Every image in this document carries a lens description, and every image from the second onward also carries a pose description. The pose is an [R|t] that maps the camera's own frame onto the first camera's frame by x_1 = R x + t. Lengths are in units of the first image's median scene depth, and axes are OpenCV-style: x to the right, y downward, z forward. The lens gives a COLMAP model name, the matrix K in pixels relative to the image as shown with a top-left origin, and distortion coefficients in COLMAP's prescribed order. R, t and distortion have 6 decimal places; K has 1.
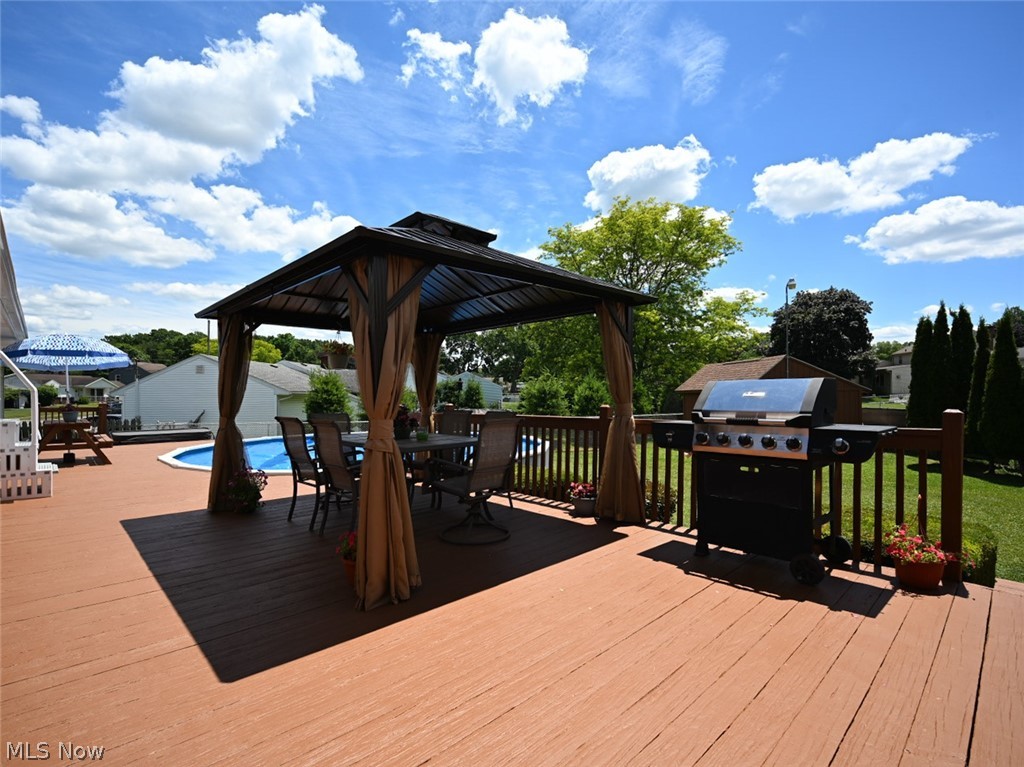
lens RADIAL K [[488.5, 0, 491.0], [0, 488.5, 391.7], [0, 0, 1]] dist [-0.003522, -0.004333]
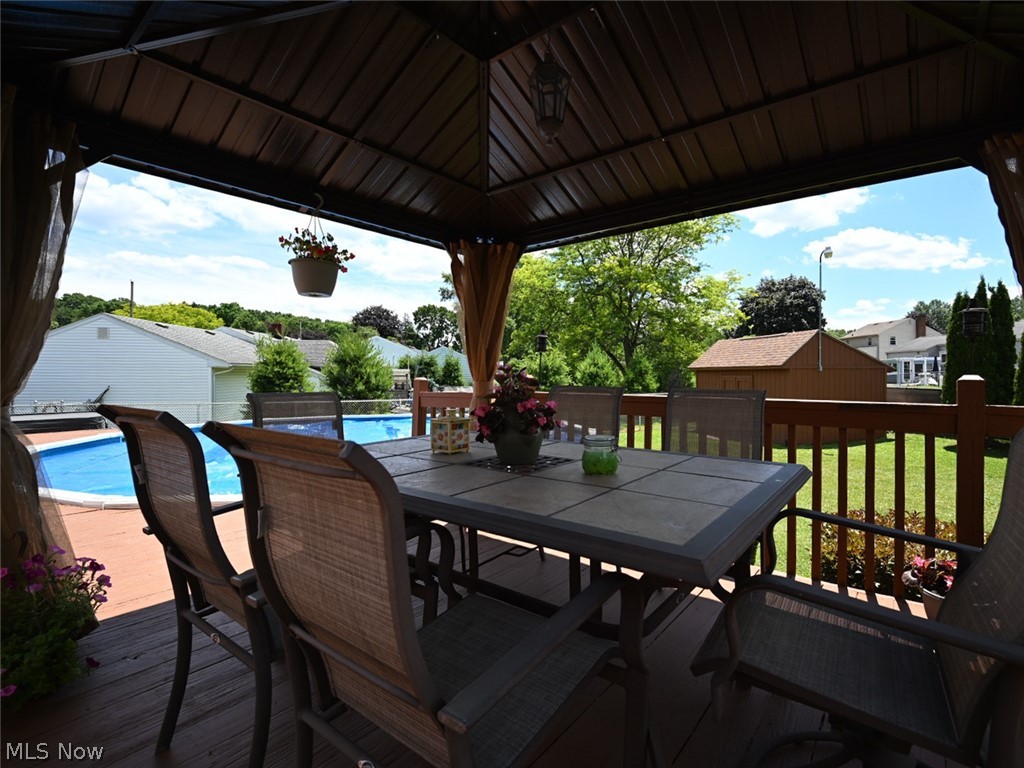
lens RADIAL K [[457.4, 0, 534.6], [0, 457.4, 374.3], [0, 0, 1]] dist [-0.012603, -0.001335]
pose [[0.982352, 0.009649, 0.186794, -0.043772], [-0.010915, 0.999924, 0.005749, 0.005311], [-0.186724, -0.007687, 0.982382, 0.126023]]
